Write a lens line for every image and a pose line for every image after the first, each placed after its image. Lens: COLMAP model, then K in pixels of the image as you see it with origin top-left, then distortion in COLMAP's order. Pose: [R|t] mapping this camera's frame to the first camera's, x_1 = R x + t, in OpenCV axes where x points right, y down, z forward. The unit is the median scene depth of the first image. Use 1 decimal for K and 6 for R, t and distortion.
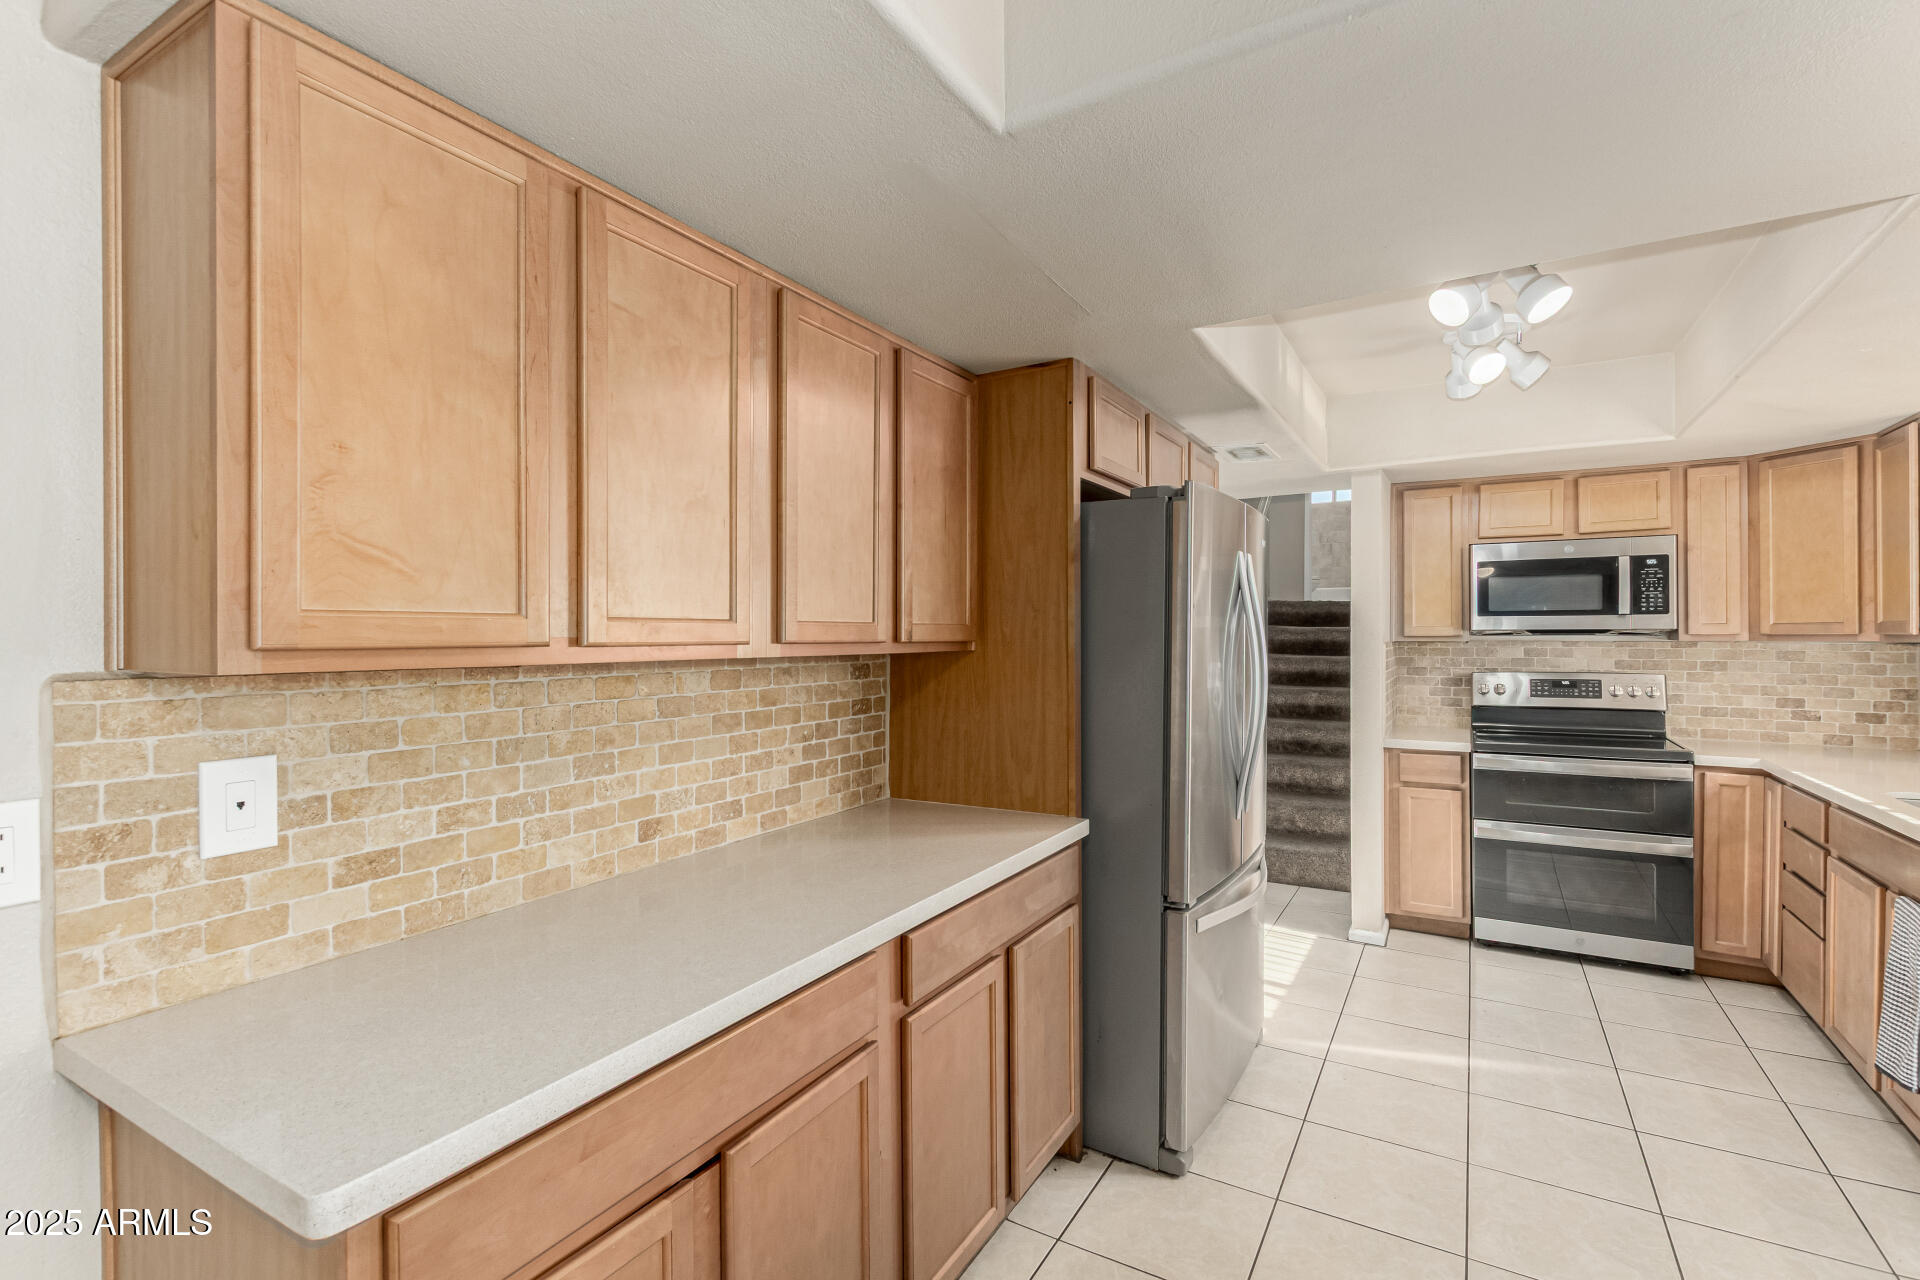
lens RADIAL K [[884.3, 0, 963.1], [0, 884.3, 637.4], [0, 0, 1]] dist [0.007592, -0.002490]
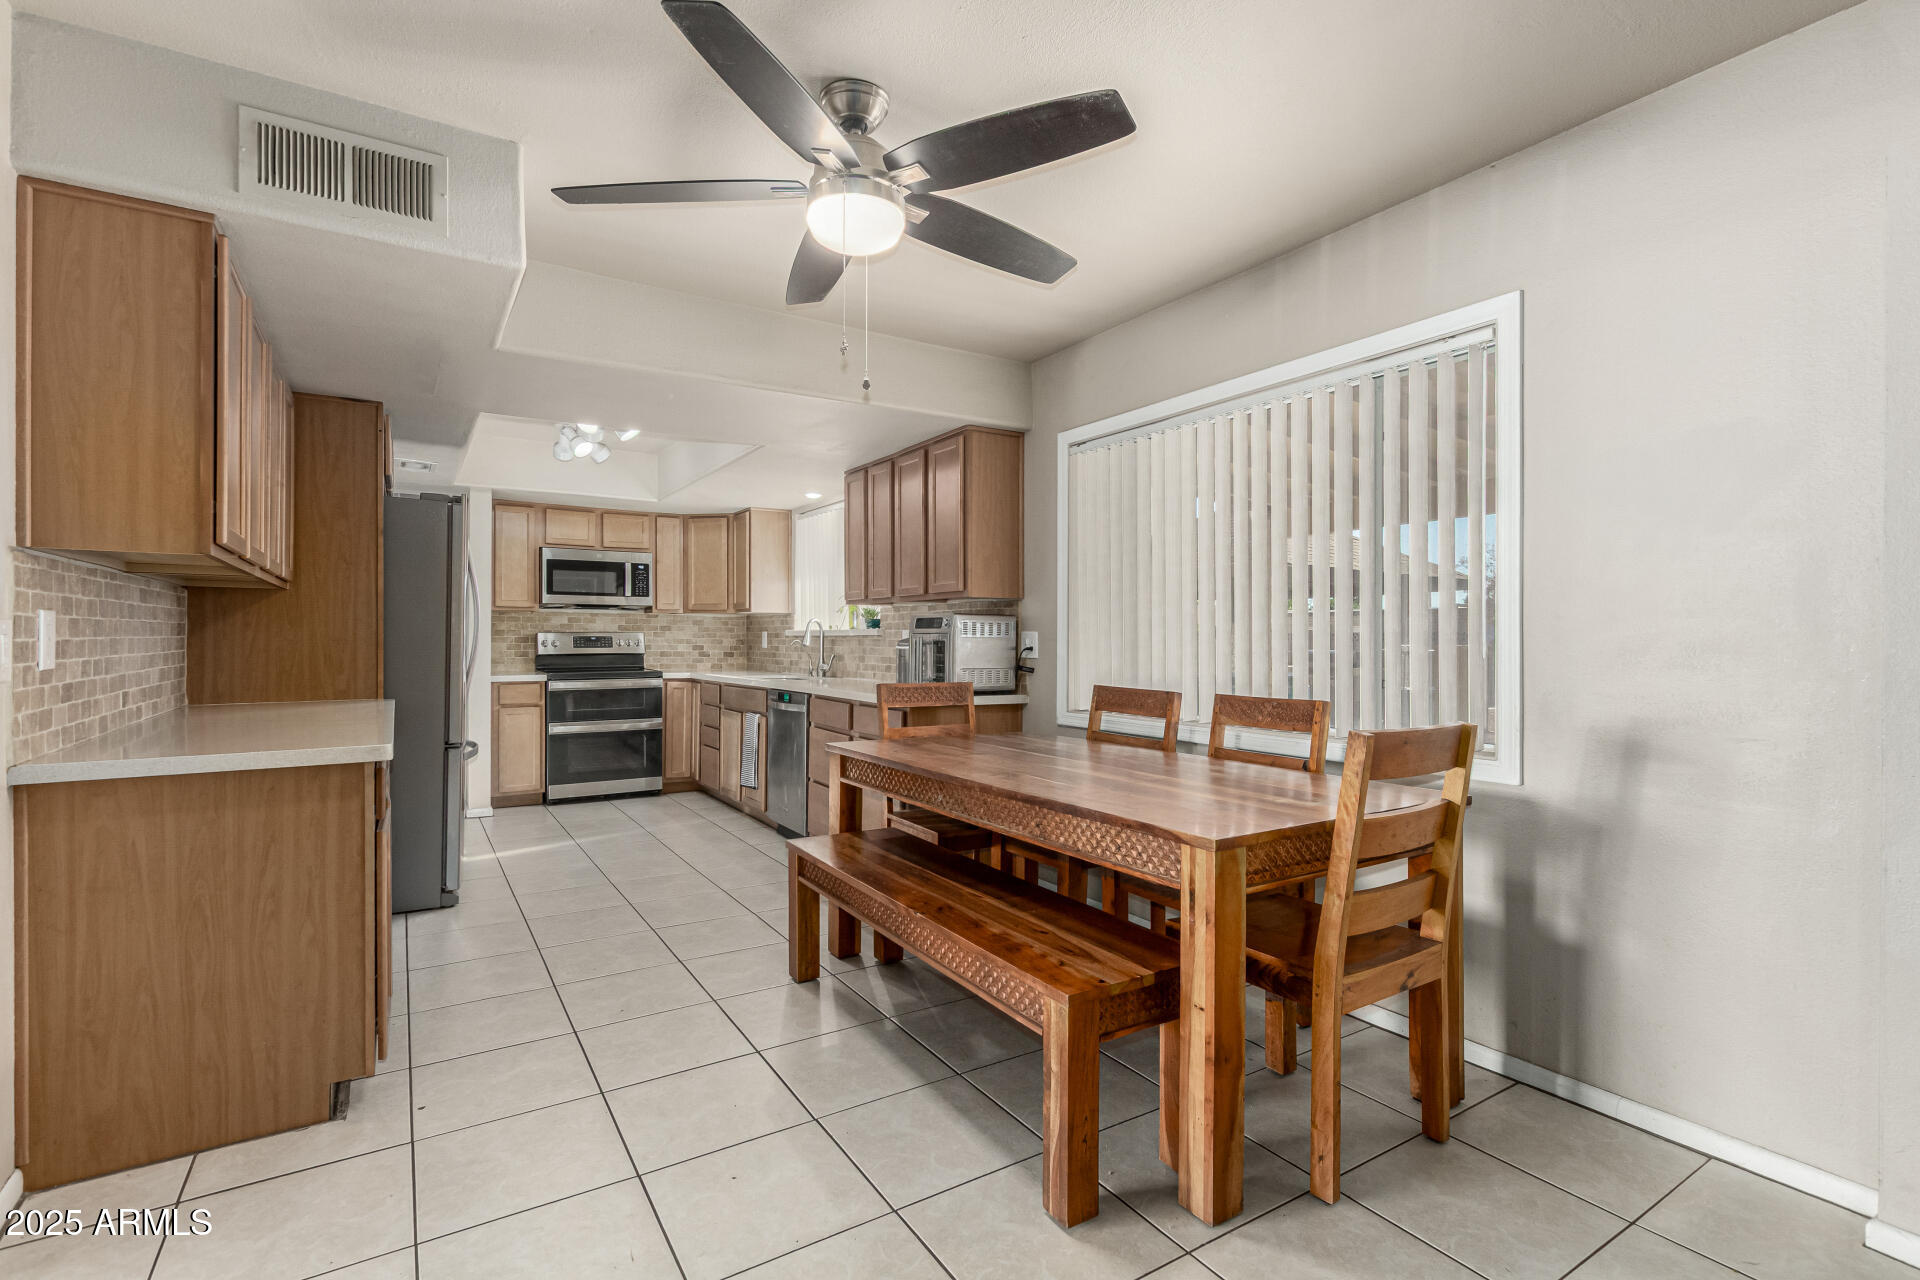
lens RADIAL K [[884.3, 0, 989.9], [0, 884.3, 633.5], [0, 0, 1]] dist [0.007592, -0.002490]
pose [[0.440847, 0.009443, 0.897533, -0.761066], [-0.000895, 0.999949, -0.010081, 0.098732], [-0.897582, 0.003641, 0.440833, -0.606191]]
